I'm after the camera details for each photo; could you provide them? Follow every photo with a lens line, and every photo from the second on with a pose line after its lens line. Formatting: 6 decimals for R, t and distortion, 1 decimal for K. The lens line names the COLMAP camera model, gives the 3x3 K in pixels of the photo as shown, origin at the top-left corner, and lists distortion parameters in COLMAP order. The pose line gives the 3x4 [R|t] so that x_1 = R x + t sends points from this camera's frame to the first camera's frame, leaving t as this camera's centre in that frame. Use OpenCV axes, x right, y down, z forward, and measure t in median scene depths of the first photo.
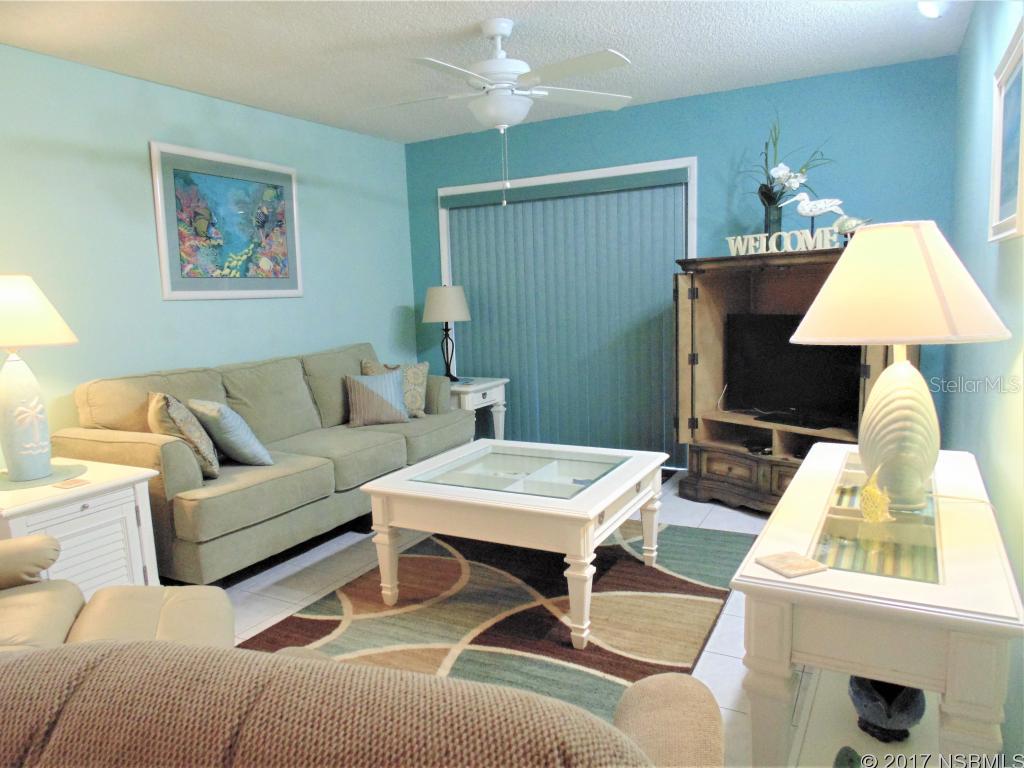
lens RADIAL K [[687.5, 0, 512.0], [0, 687.5, 384.0], [0, 0, 1]] dist [-0.000132, -0.000231]
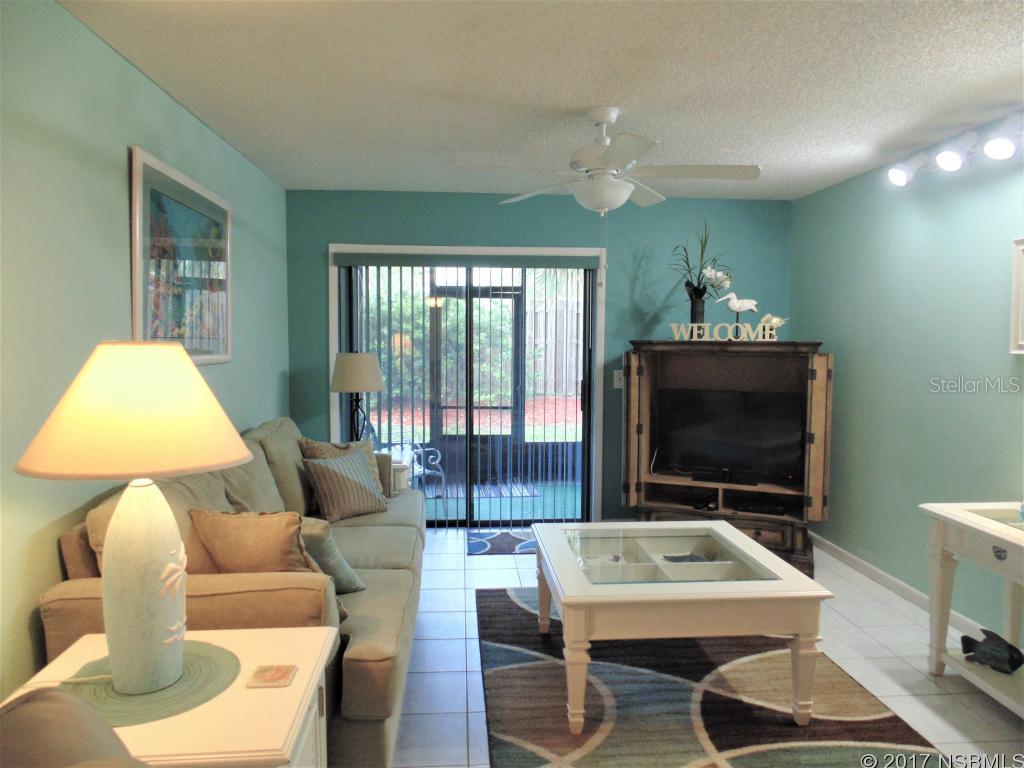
lens RADIAL K [[652.3, 0, 515.4], [0, 652.3, 376.9], [0, 0, 1]] dist [-0.005618, -0.001324]
pose [[0.844948, 0.012675, 0.534698, -0.531951], [0.033239, 0.996542, -0.076150, -0.052518], [-0.533814, 0.082115, 0.841605, 0.239723]]
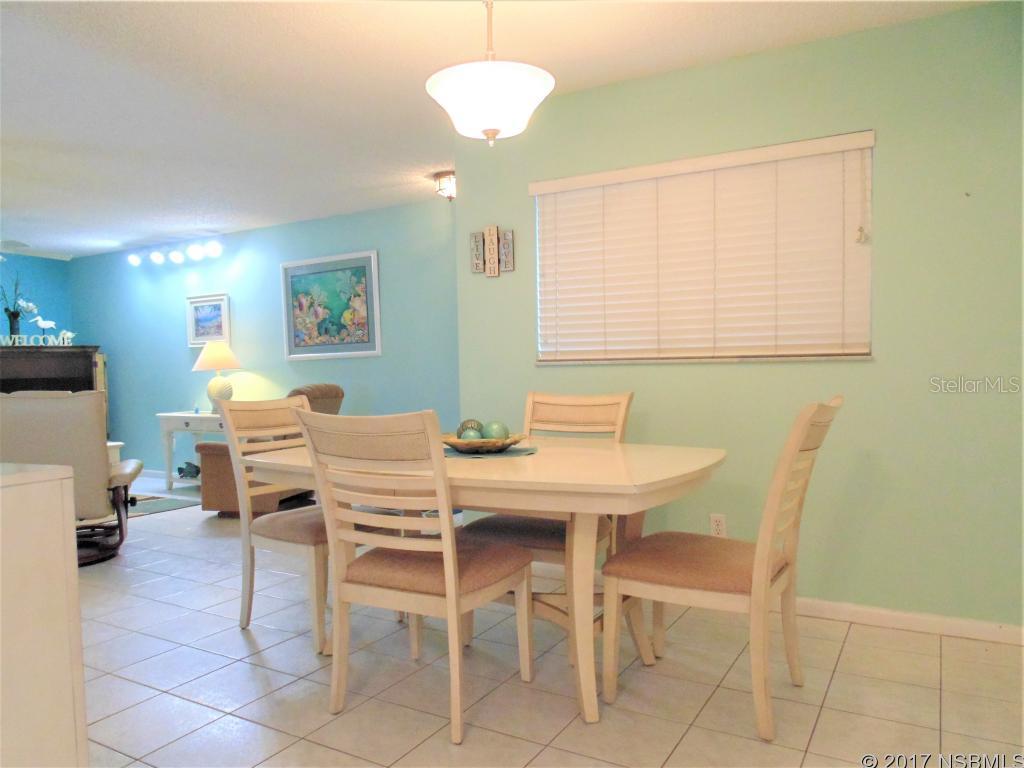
lens RADIAL K [[751.5, 0, 512.0], [0, 751.5, 384.0], [0, 0, 1]] dist [0.000297, -0.000131]
pose [[0.026452, 0.008758, 0.999612, -1.712644], [0.161924, 0.986719, -0.012930, 0.162613], [-0.986449, 0.162203, 0.024682, -0.364845]]
